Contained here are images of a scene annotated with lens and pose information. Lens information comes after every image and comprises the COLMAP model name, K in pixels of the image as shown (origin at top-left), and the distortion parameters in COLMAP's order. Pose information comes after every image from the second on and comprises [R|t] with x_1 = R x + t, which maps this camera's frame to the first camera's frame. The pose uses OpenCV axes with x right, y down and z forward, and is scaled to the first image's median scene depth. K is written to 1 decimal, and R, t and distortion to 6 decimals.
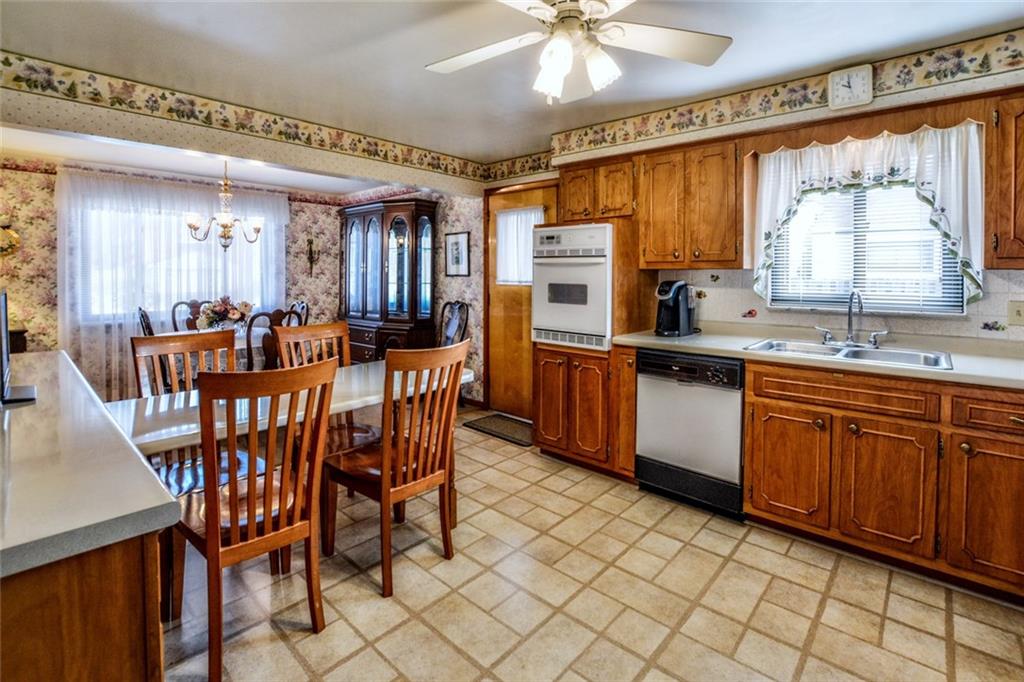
lens RADIAL K [[469.8, 0, 492.1], [0, 469.8, 284.6], [0, 0, 1]] dist [-0.000054, -0.000147]
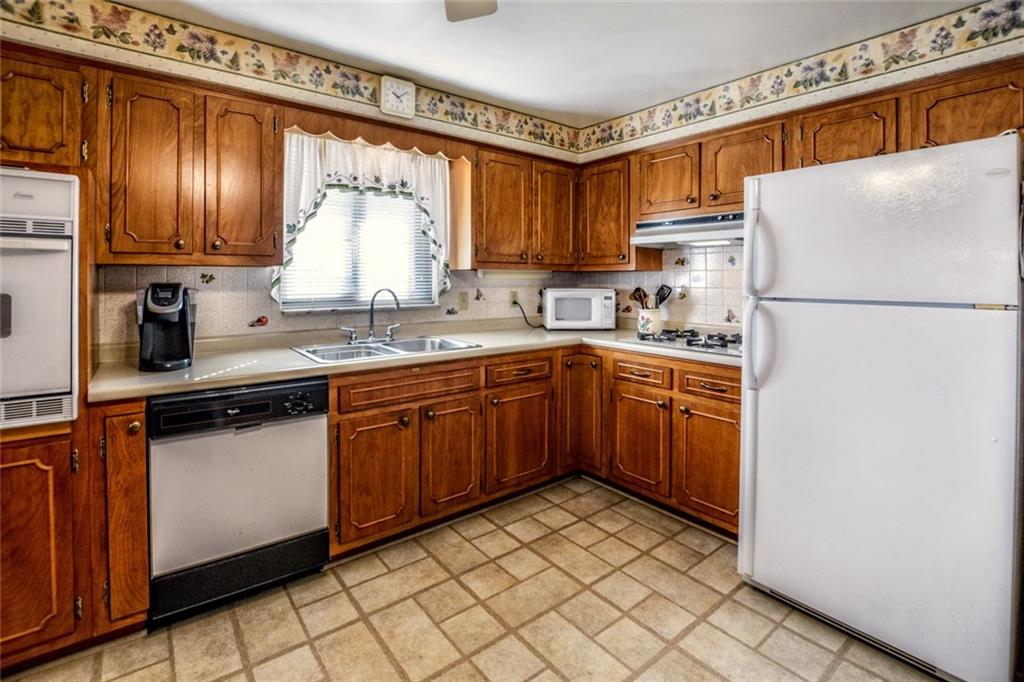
lens RADIAL K [[479.0, 0, 511.2], [0, 479.0, 278.0], [0, 0, 1]] dist [-0.020968, 0.000261]
pose [[0.141904, -0.008065, 0.989848, -0.252622], [0.021053, 0.999765, 0.005127, -0.010759], [-0.989657, 0.020112, 0.142040, 0.555491]]
